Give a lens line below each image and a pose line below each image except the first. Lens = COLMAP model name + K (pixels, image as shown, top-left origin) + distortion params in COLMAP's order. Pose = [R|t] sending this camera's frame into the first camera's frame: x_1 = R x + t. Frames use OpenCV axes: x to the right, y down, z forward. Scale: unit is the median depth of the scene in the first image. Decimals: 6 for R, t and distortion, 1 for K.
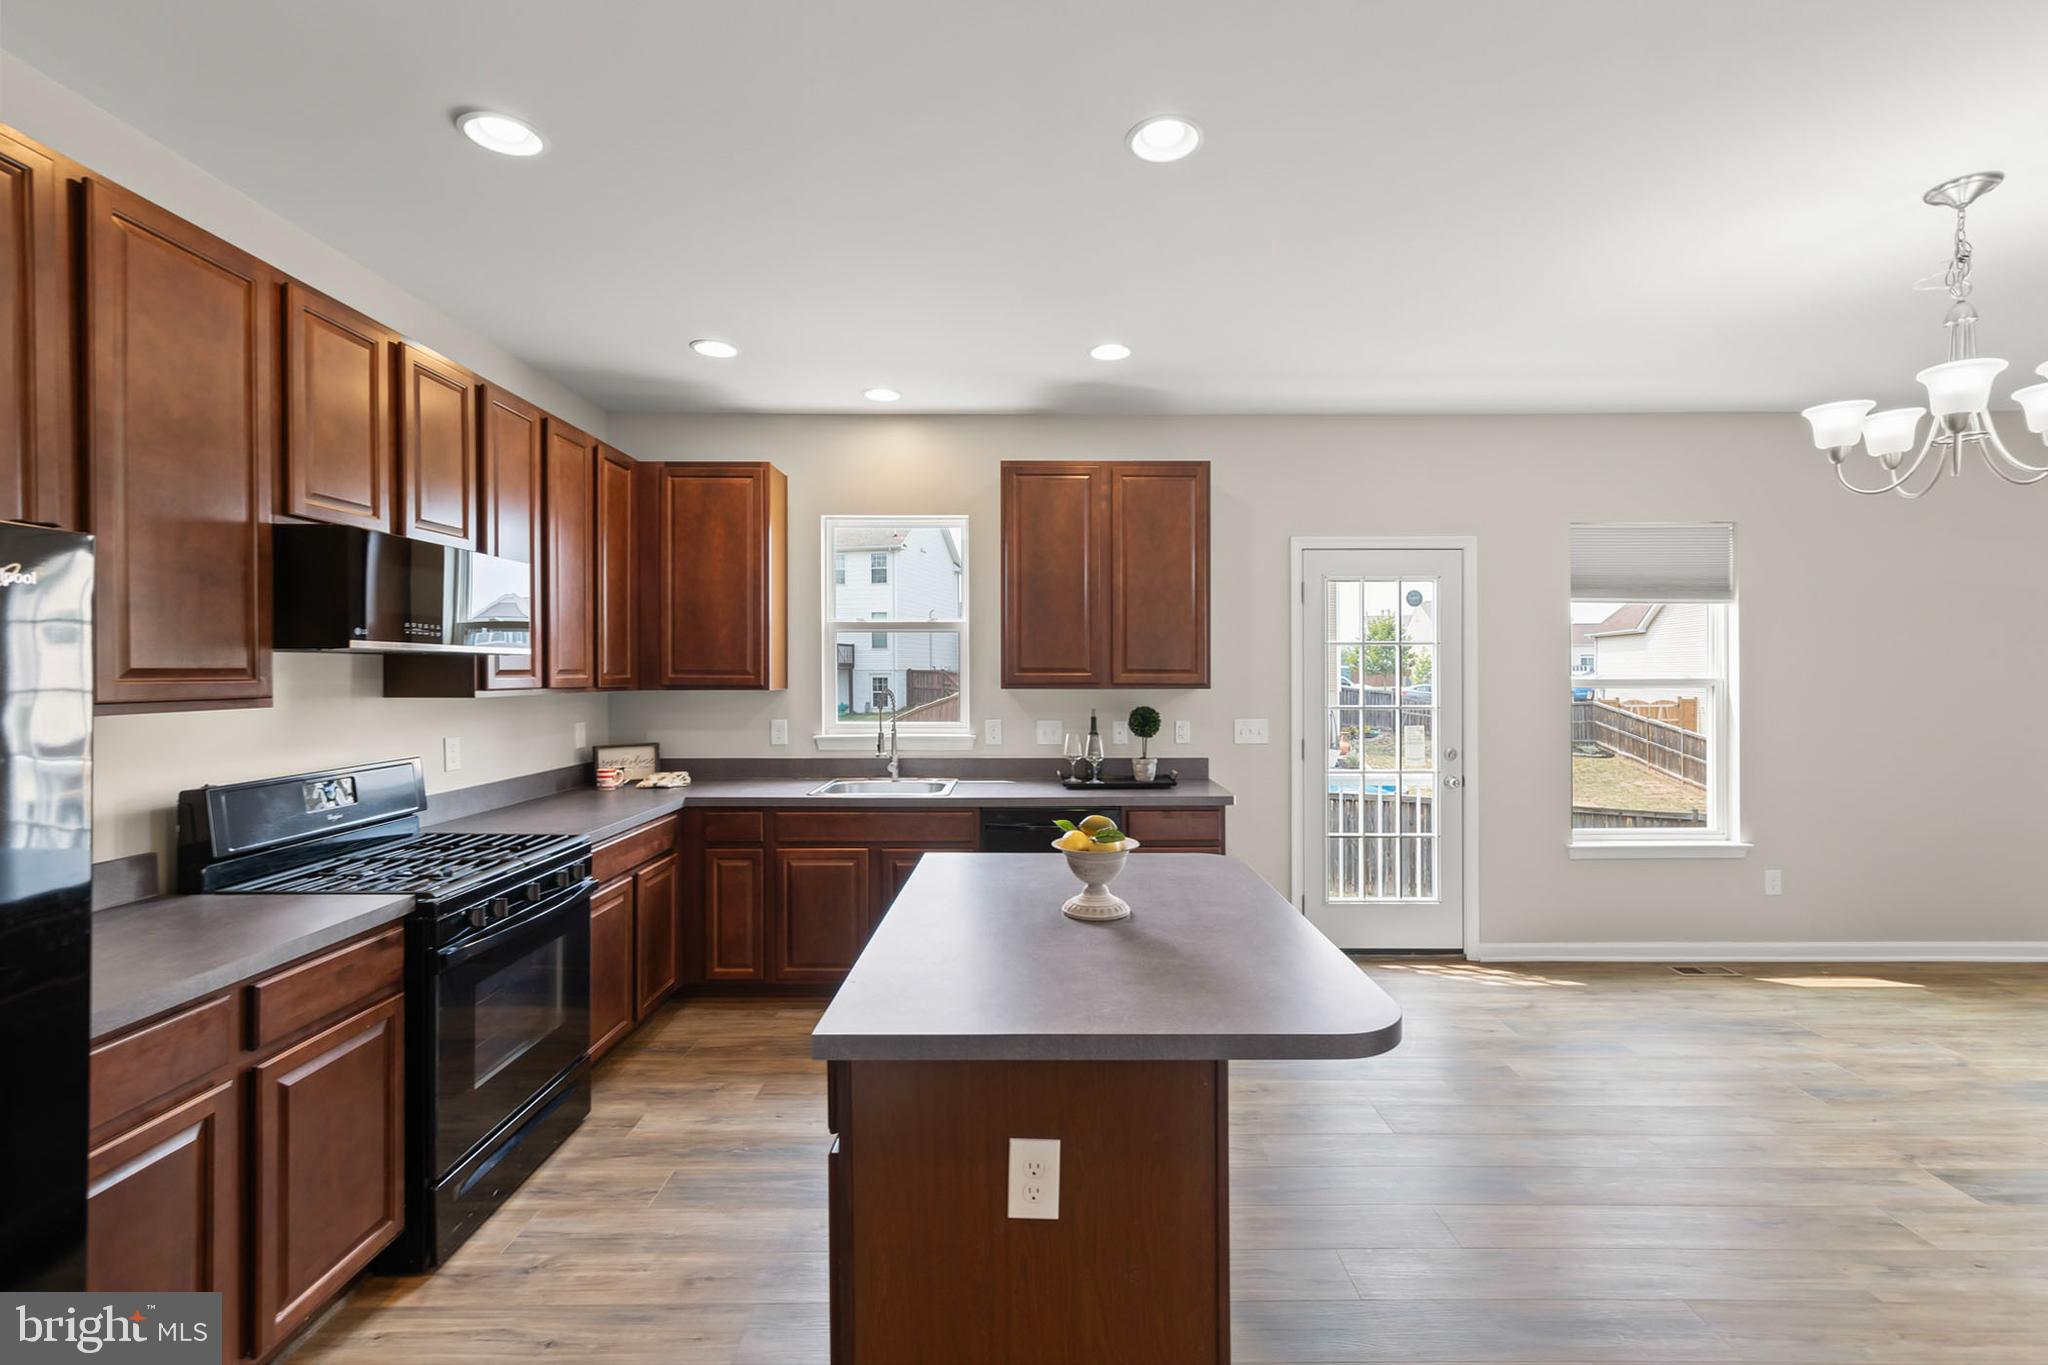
lens RADIAL K [[887.8, 0, 1038.8], [0, 887.8, 676.6], [0, 0, 1]] dist [0.009905, -0.000692]
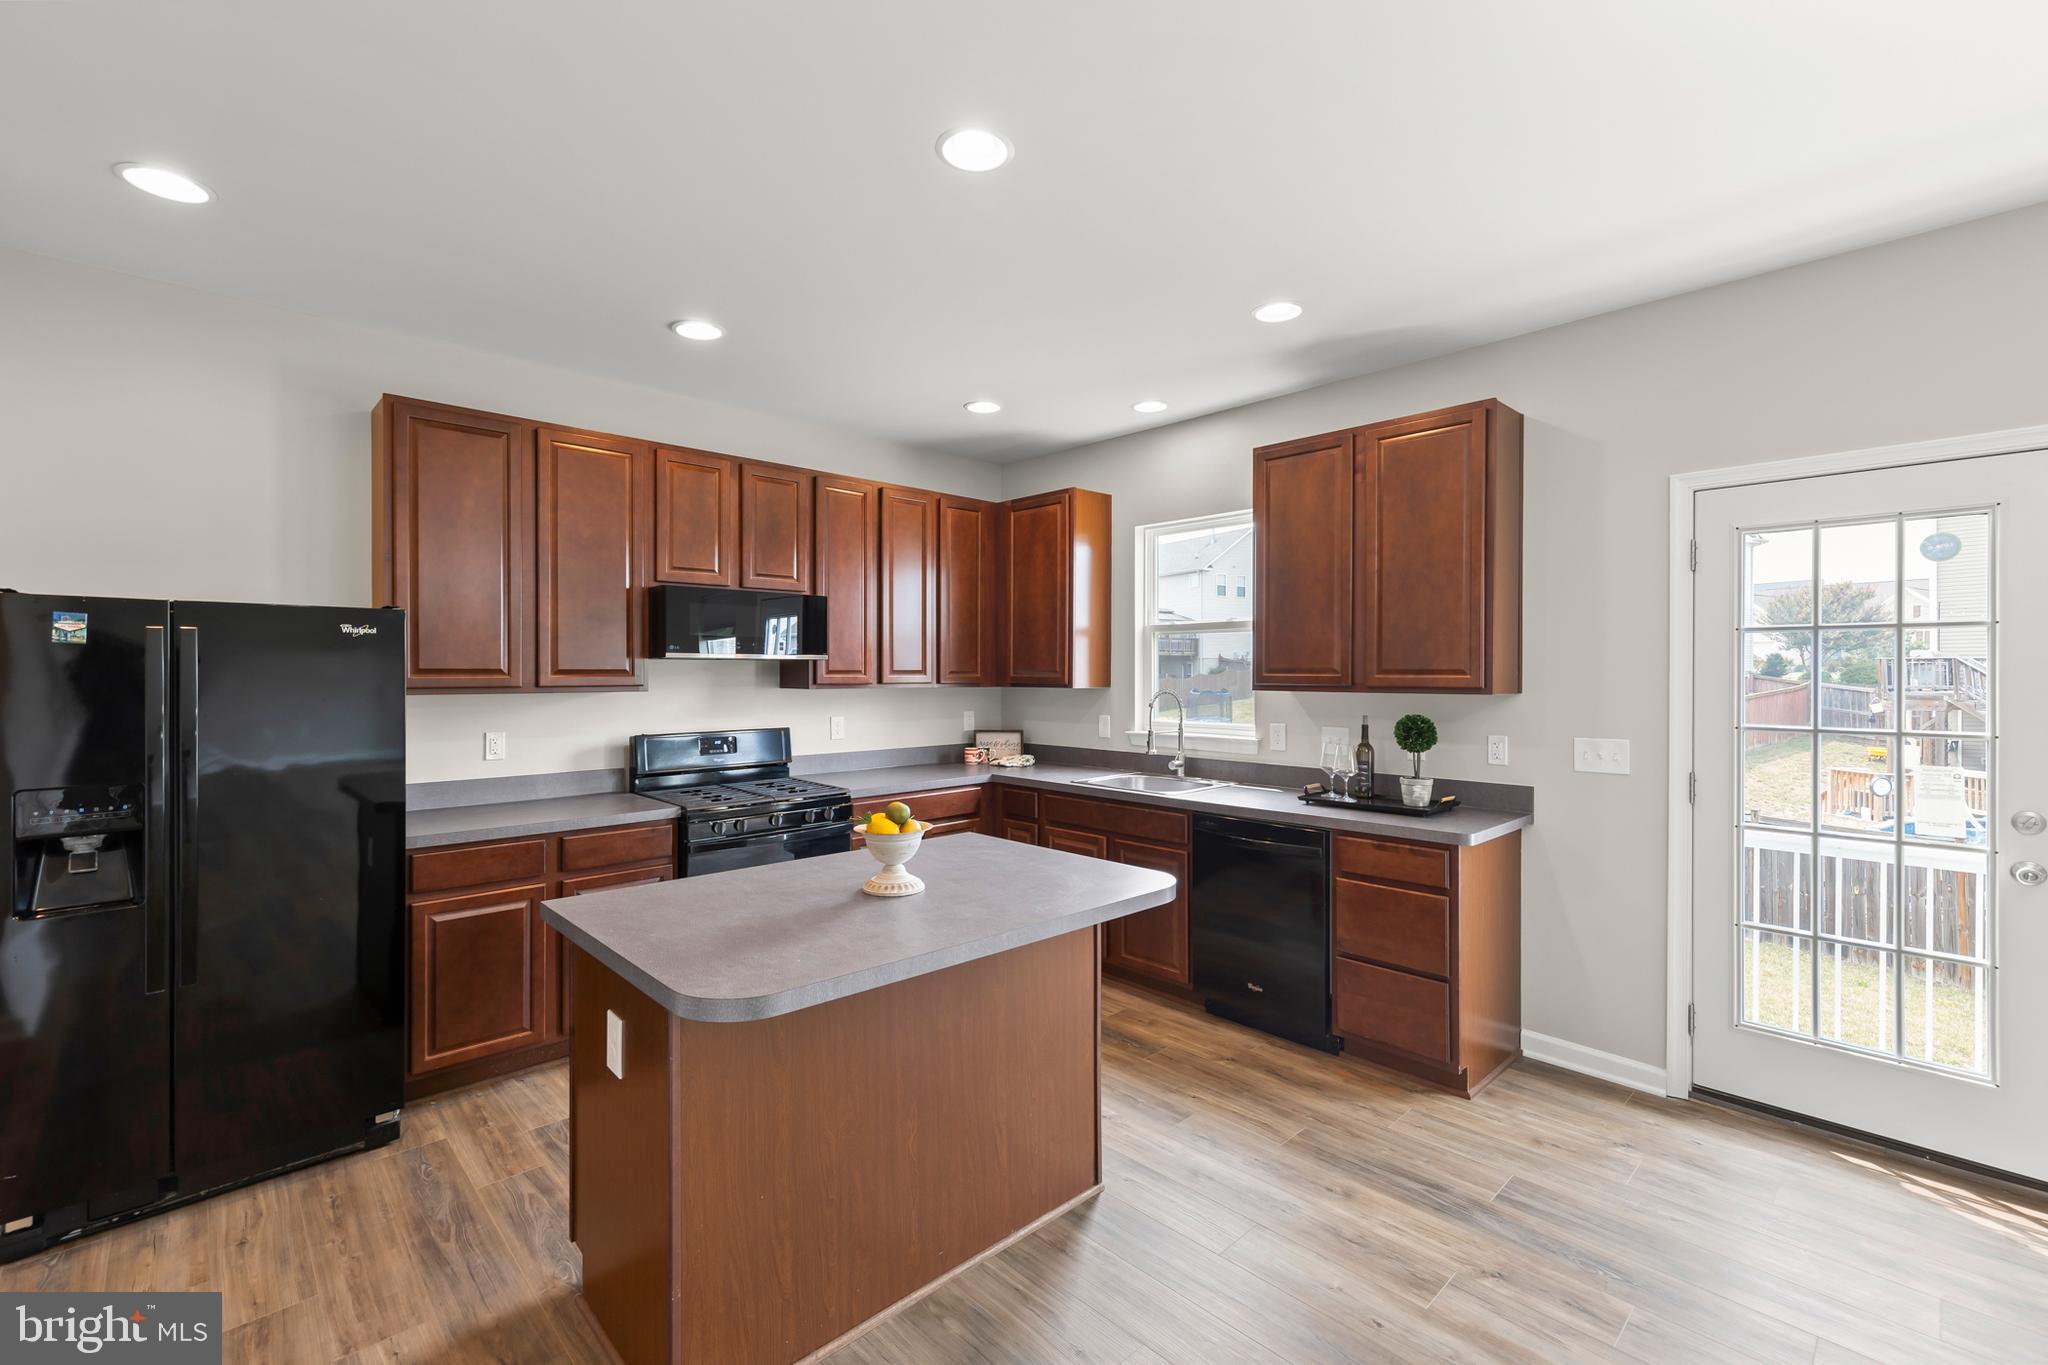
lens RADIAL K [[887.8, 0, 1026.5], [0, 887.8, 675.4], [0, 0, 1]] dist [0.009905, -0.000692]
pose [[0.683950, 0.003513, -0.729520, 0.481318], [-0.005913, 0.999982, -0.000729, 0.000148], [0.729505, 0.004812, 0.683959, 0.181019]]
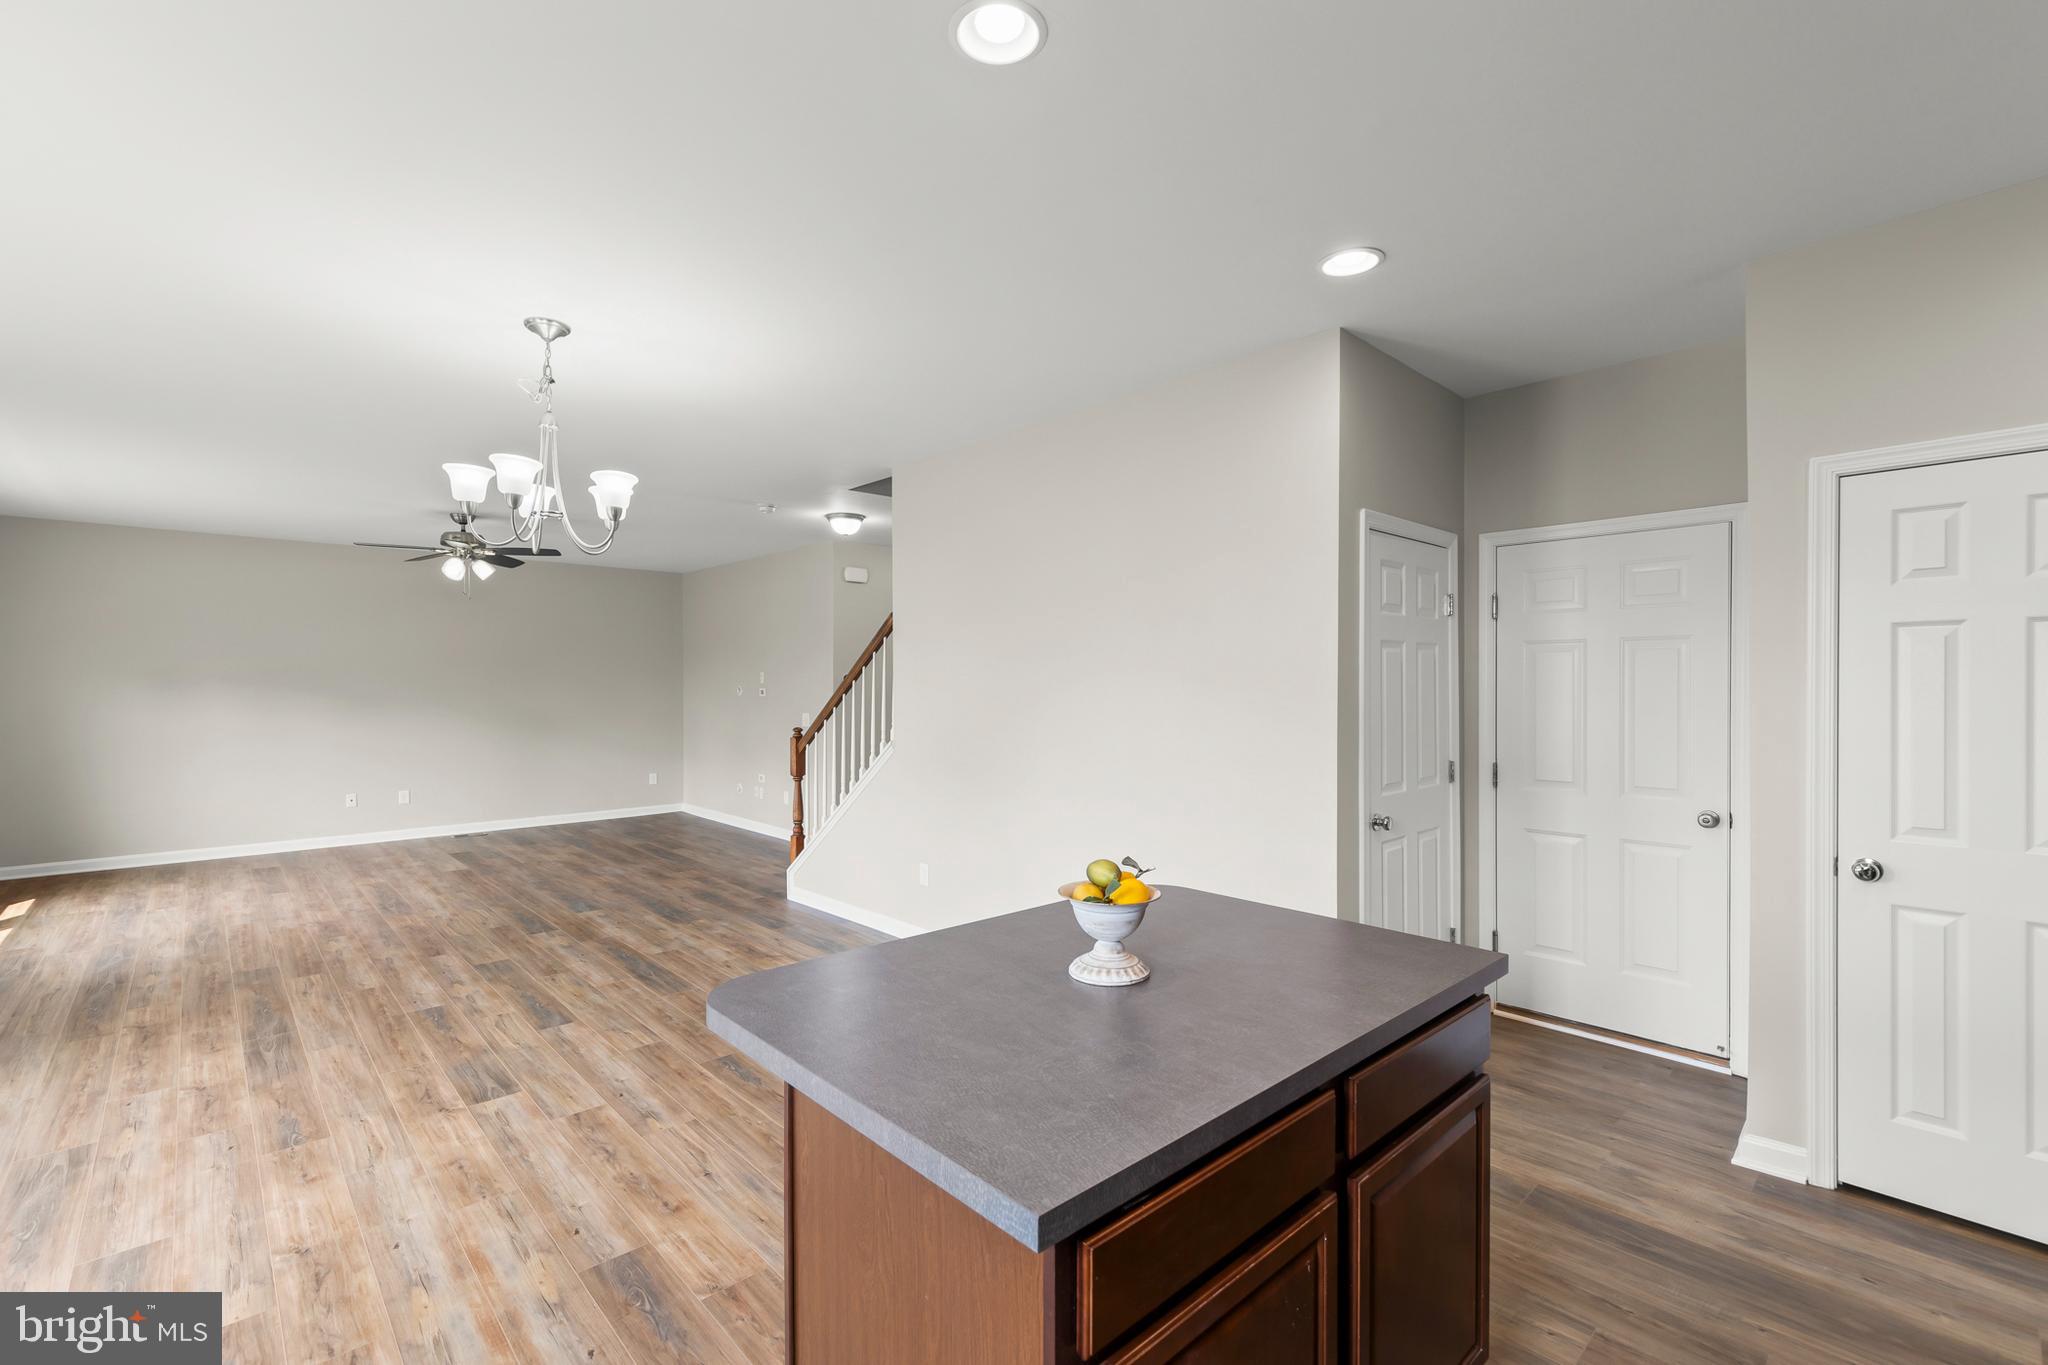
lens RADIAL K [[887.8, 0, 1022.0], [0, 887.8, 703.1], [0, 0, 1]] dist [0.009905, -0.000692]
pose [[-0.676689, -0.012381, 0.736165, -0.239678], [0.008870, 0.999649, 0.024966, -0.004939], [-0.736216, 0.023424, -0.676341, 0.795255]]
